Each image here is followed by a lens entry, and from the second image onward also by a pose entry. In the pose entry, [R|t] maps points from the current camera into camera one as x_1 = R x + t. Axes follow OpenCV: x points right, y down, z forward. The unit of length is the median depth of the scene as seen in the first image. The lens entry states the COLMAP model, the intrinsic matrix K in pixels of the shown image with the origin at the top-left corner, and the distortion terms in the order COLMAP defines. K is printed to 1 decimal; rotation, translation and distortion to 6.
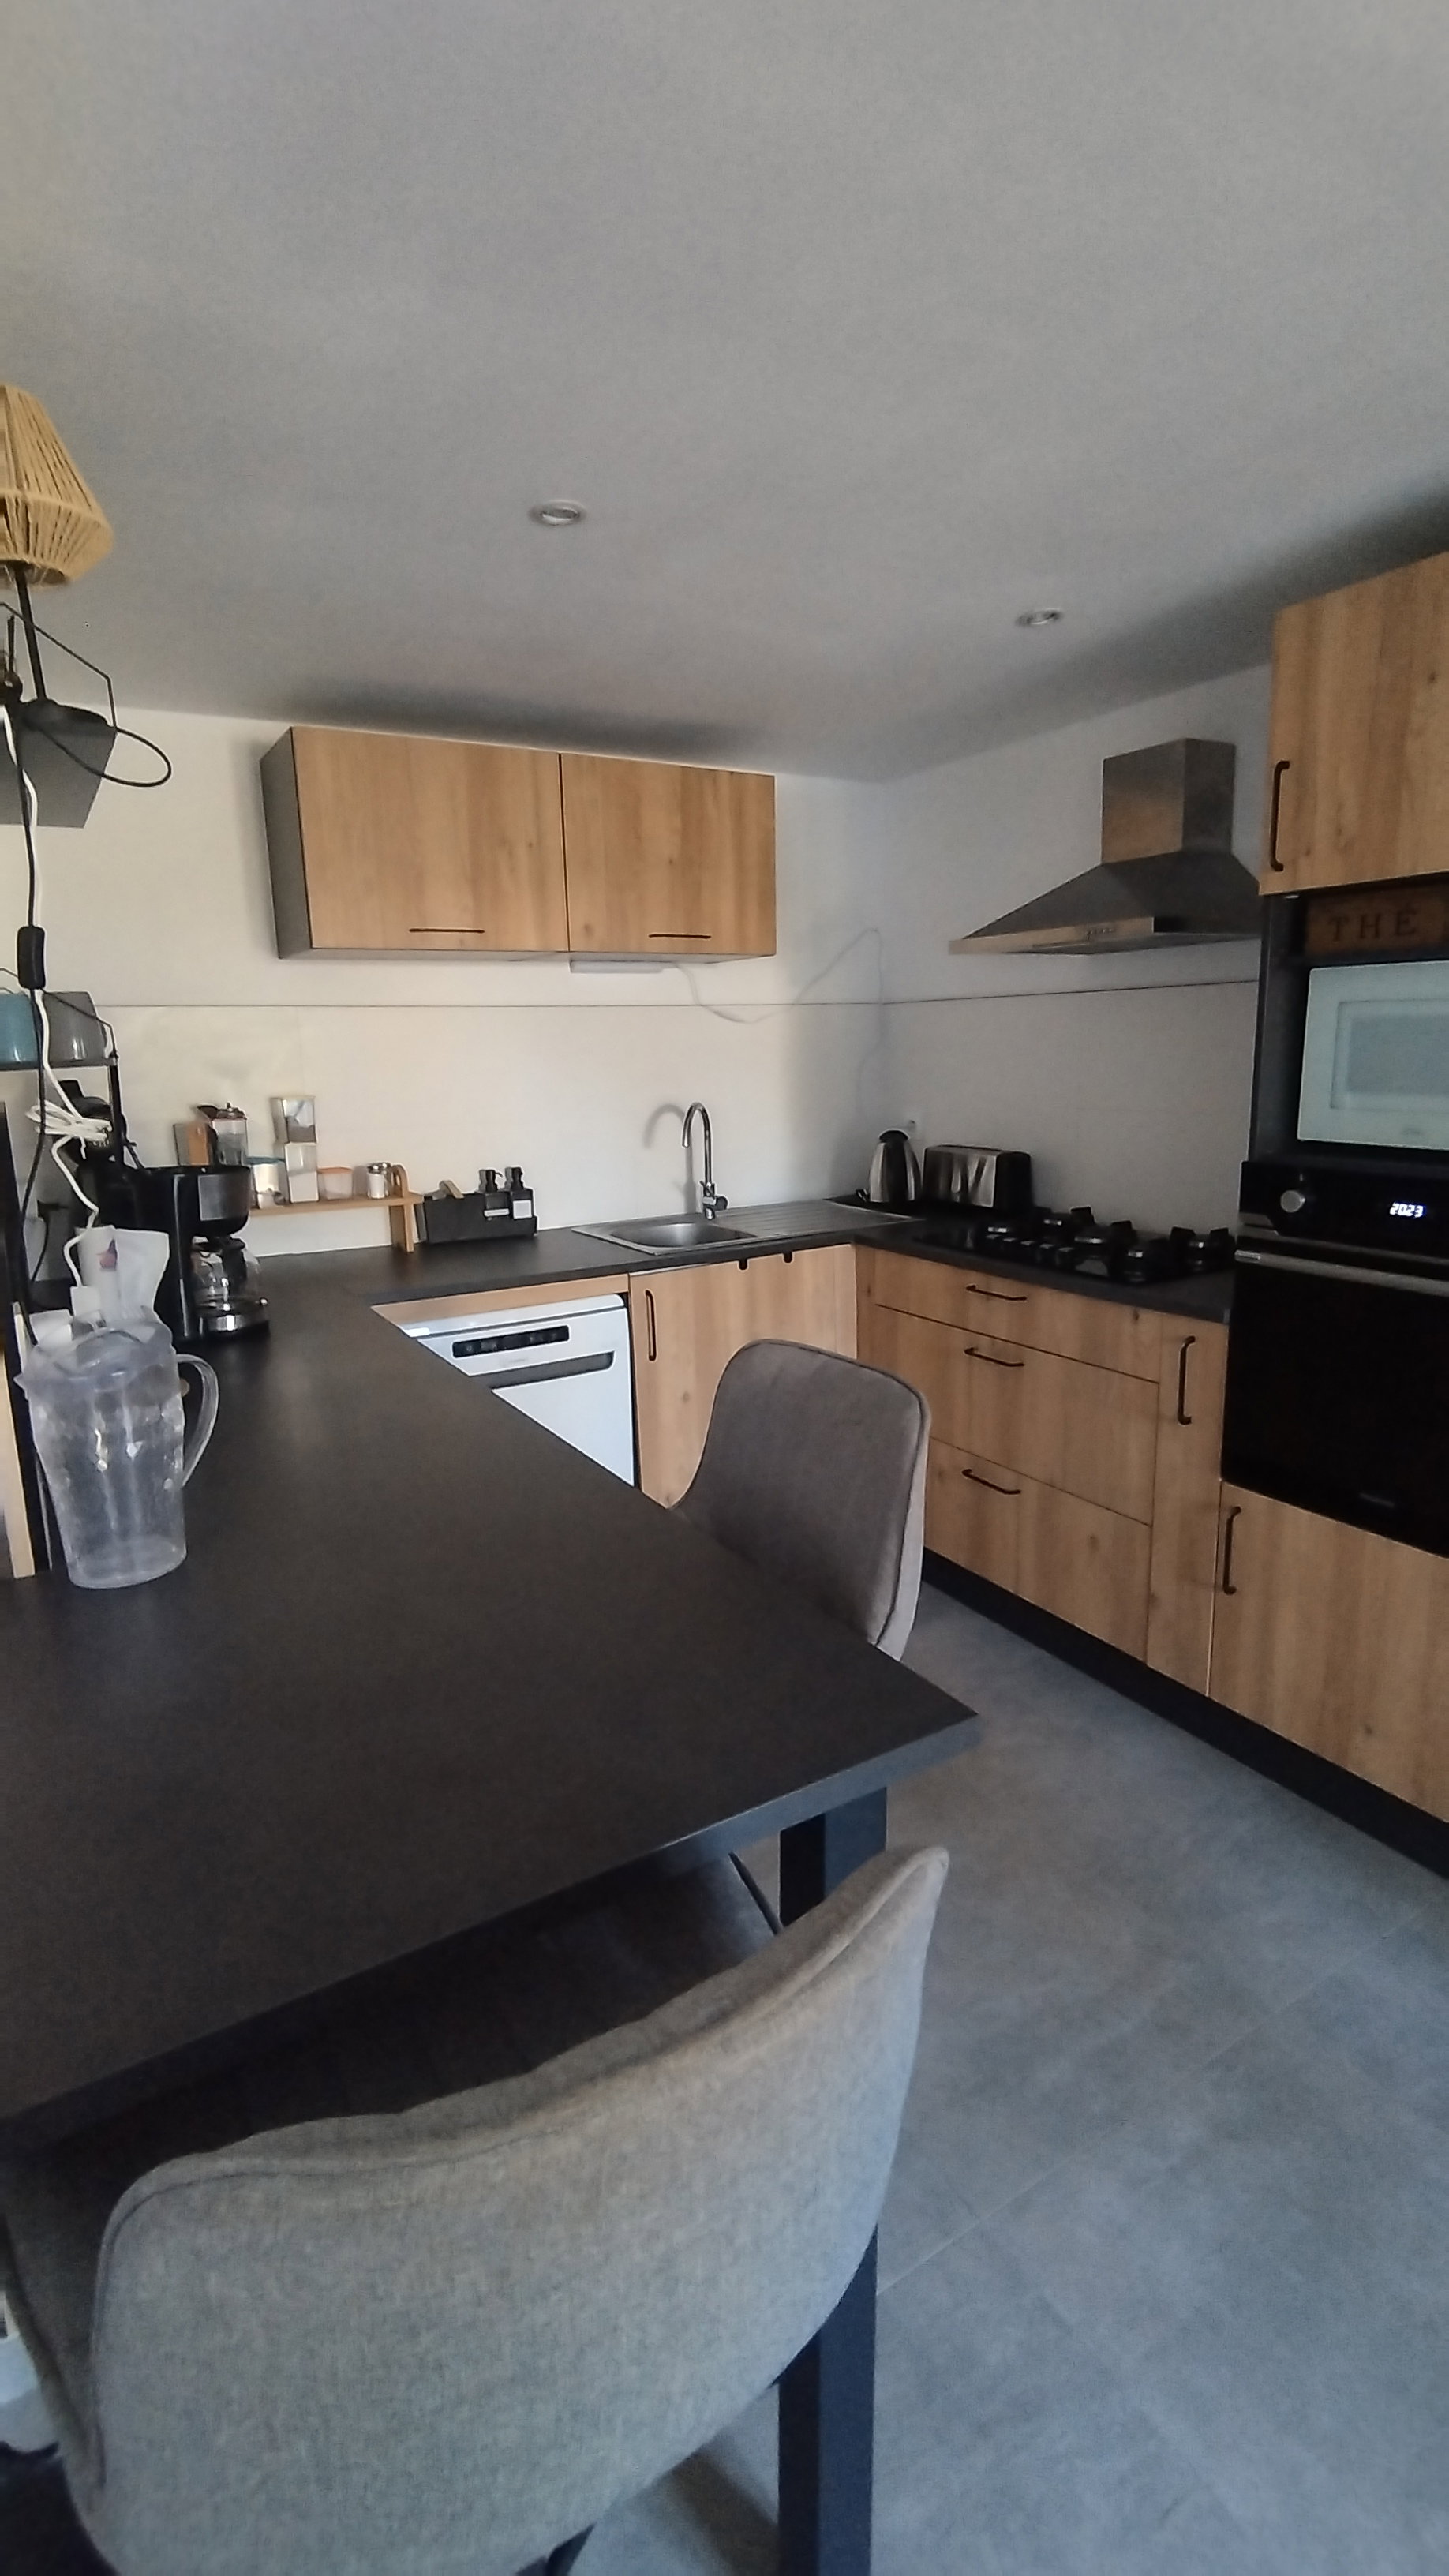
lens RADIAL K [[1174.2, 0, 724.5], [0, 1174.2, 1288.0], [0, 0, 1]] dist [-0.001329, -0.000092]
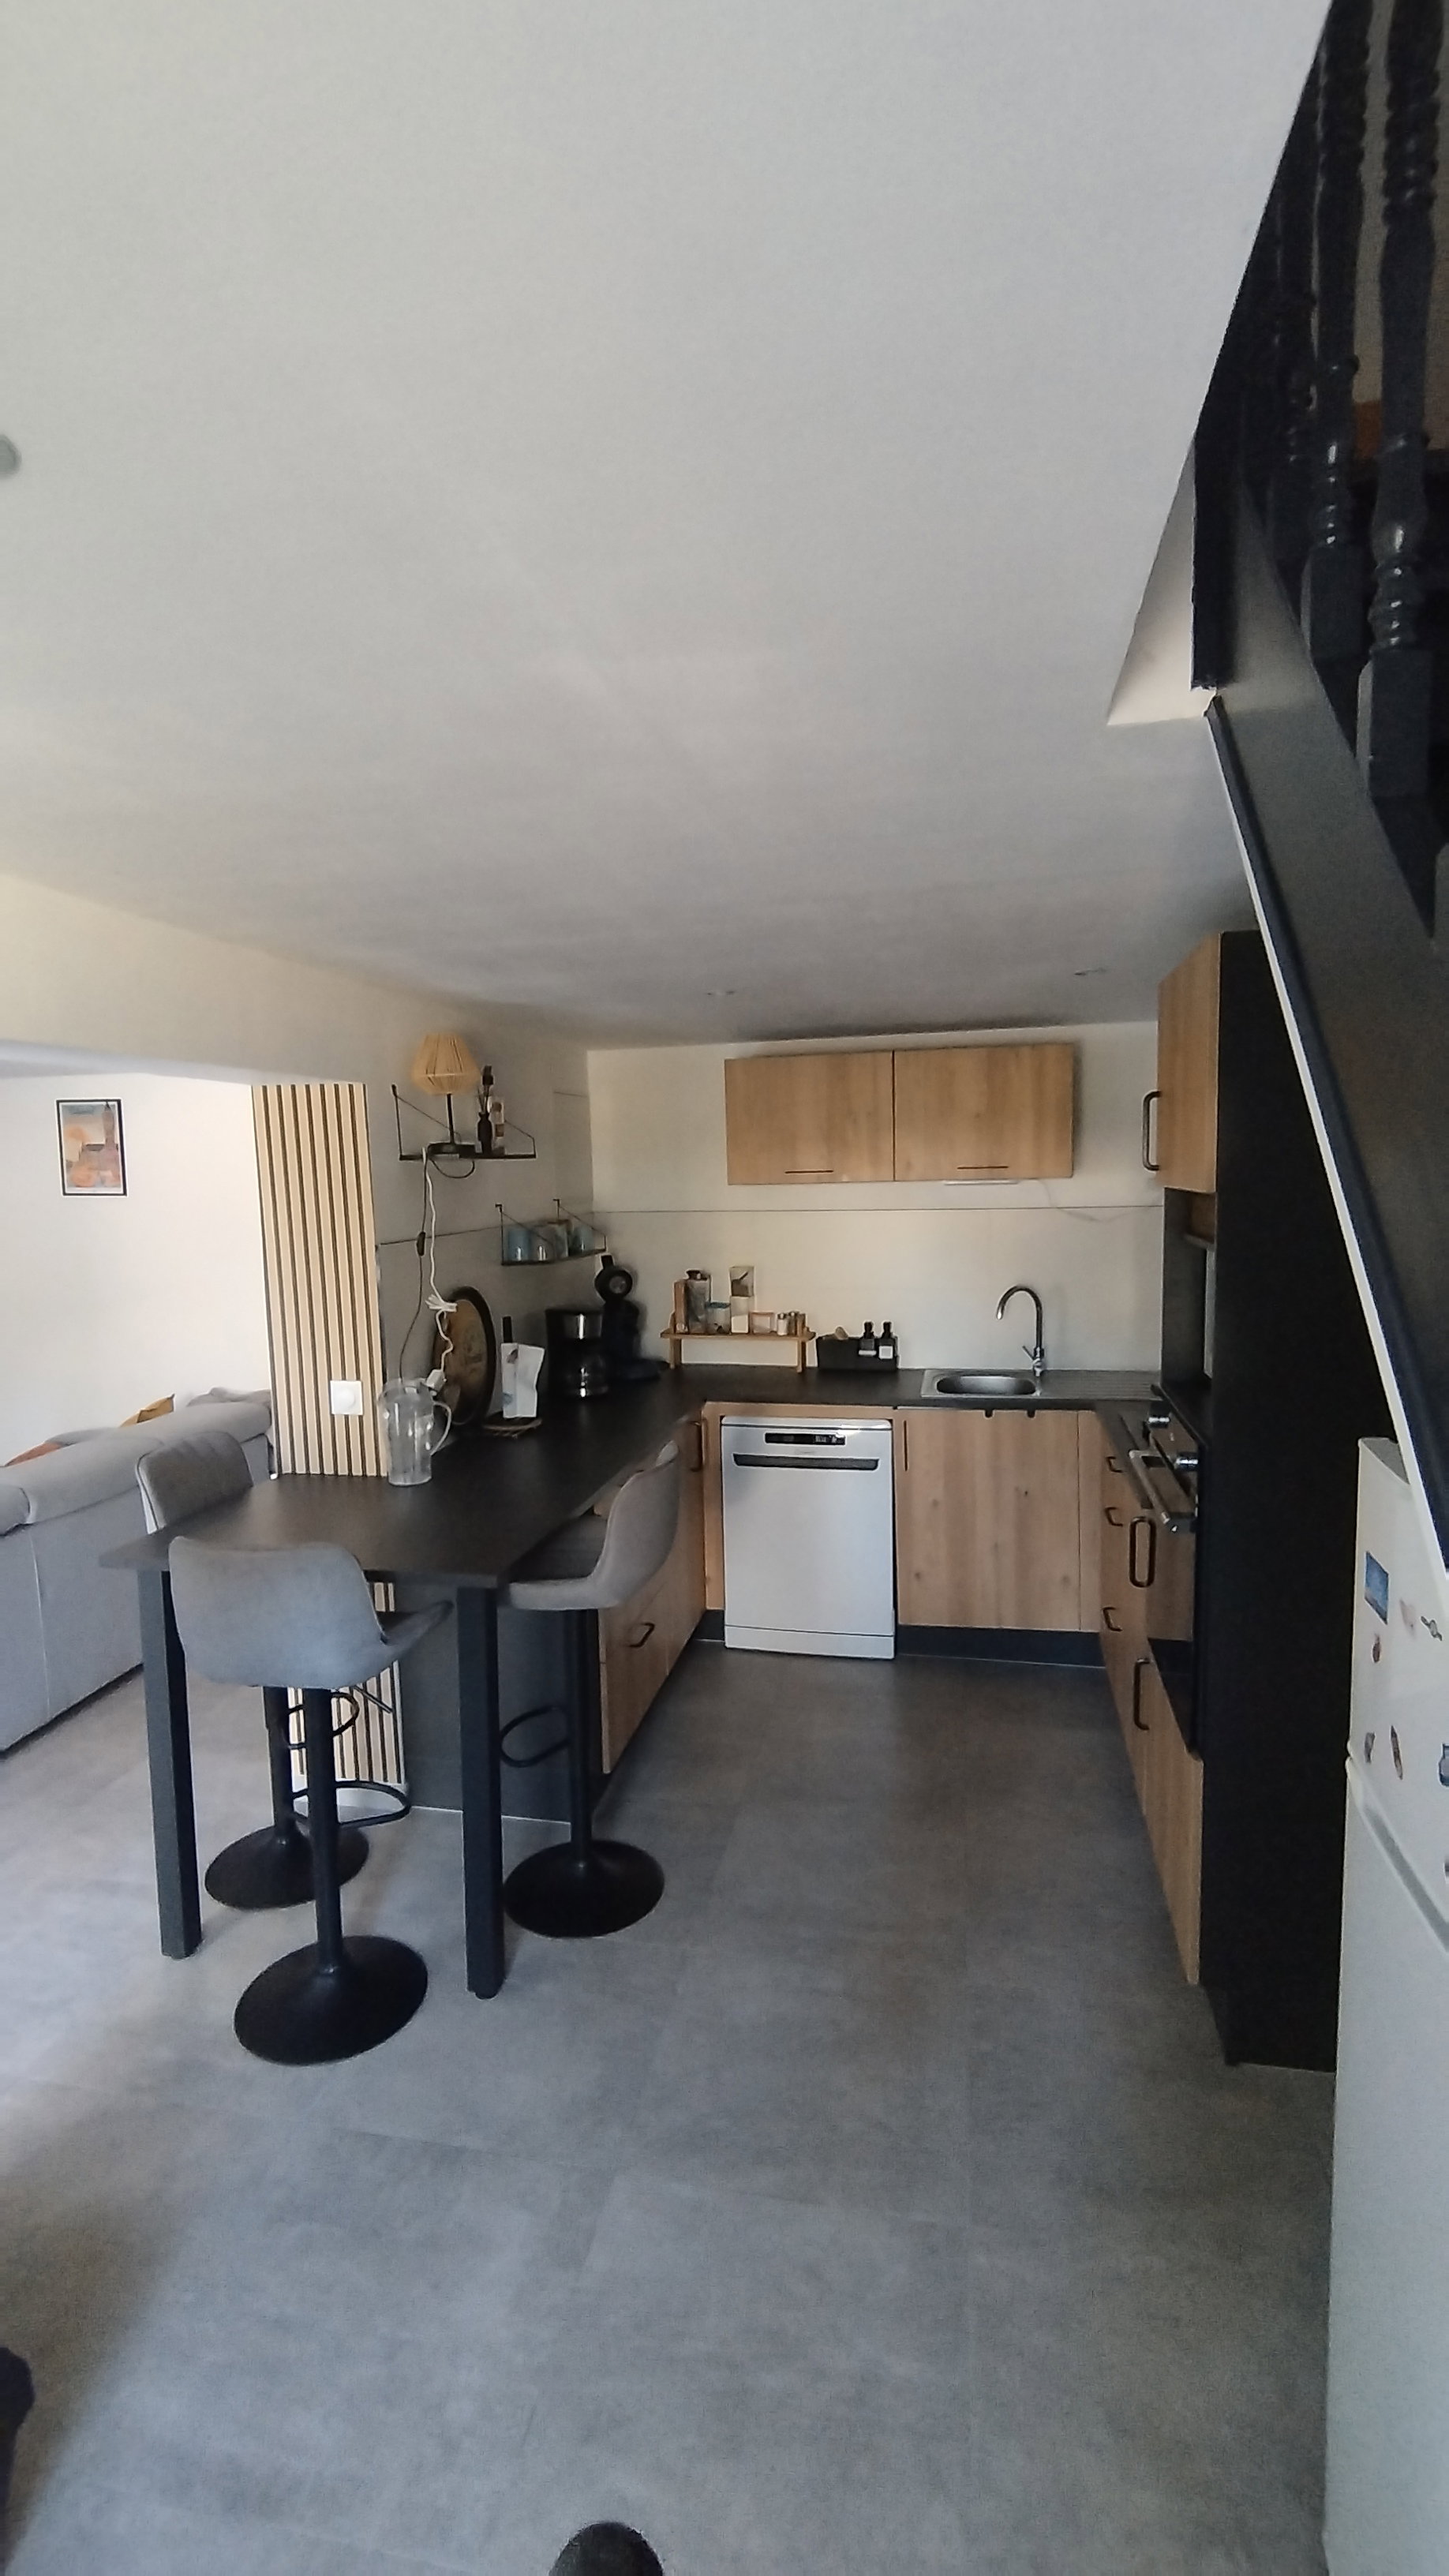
lens RADIAL K [[1214.8, 0, 724.5], [0, 1214.8, 1288.0], [0, 0, 1]] dist [-0.003090, -0.000261]
pose [[0.732834, 0.076729, -0.676067, 0.709441], [-0.135947, 0.990098, -0.034993, -0.071106], [0.666687, 0.117553, 0.736009, -0.219693]]
